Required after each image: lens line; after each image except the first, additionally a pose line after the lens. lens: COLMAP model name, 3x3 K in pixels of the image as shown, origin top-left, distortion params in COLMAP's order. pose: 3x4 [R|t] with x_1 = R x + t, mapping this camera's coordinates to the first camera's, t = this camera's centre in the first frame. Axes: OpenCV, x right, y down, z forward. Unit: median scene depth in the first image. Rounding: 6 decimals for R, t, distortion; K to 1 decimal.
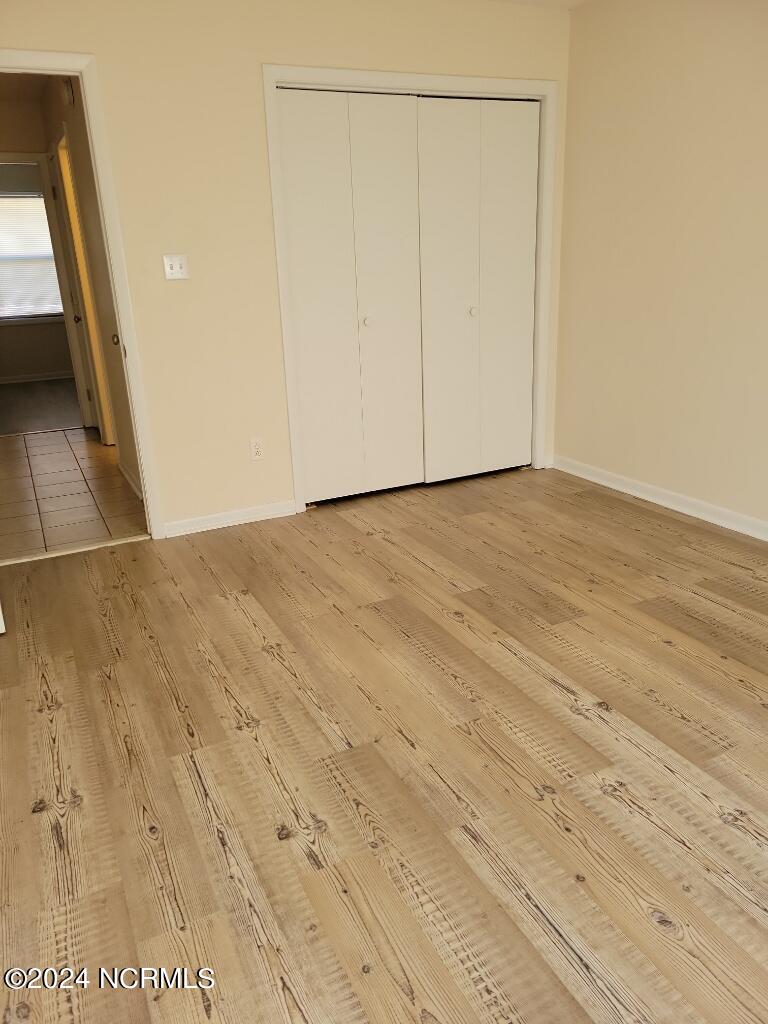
lens RADIAL K [[767.8, 0, 384.2], [0, 767.8, 512.8], [0, 0, 1]] dist [0.043356, -0.018255]
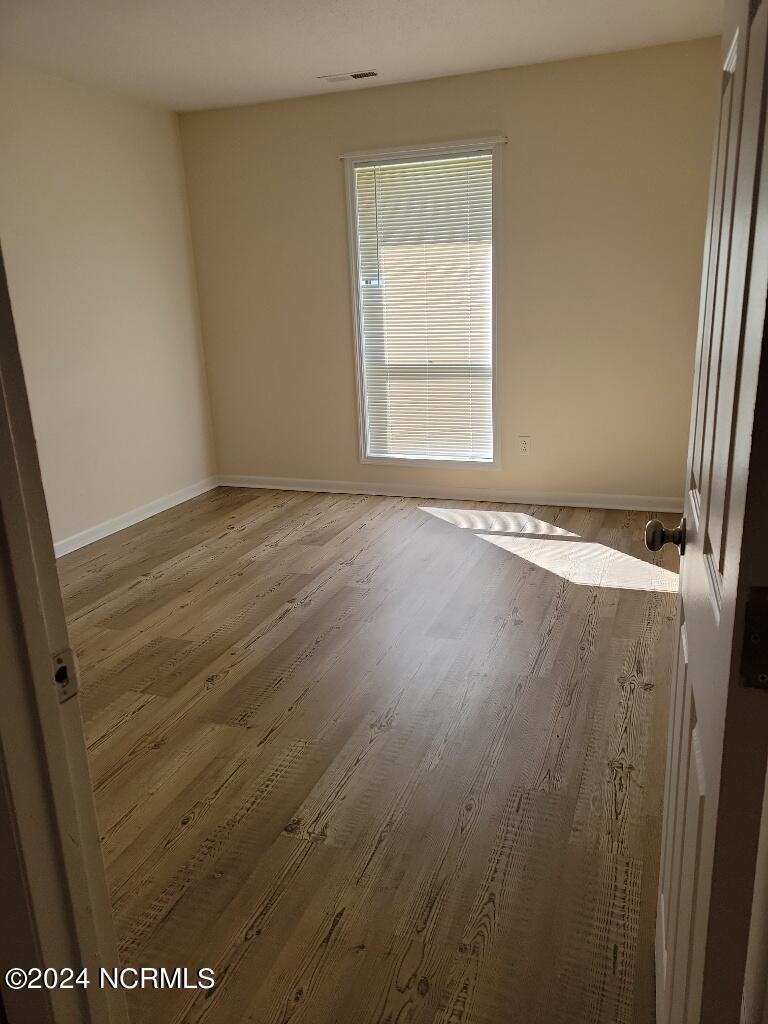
lens RADIAL K [[767.8, 0, 383.5], [0, 767.8, 511.8], [0, 0, 1]] dist [0.043356, -0.018255]
pose [[-0.683427, -0.136081, 0.717224, -0.805644], [0.298313, 0.844641, 0.444512, -0.461795], [-0.666286, 0.517749, -0.536655, 1.435553]]
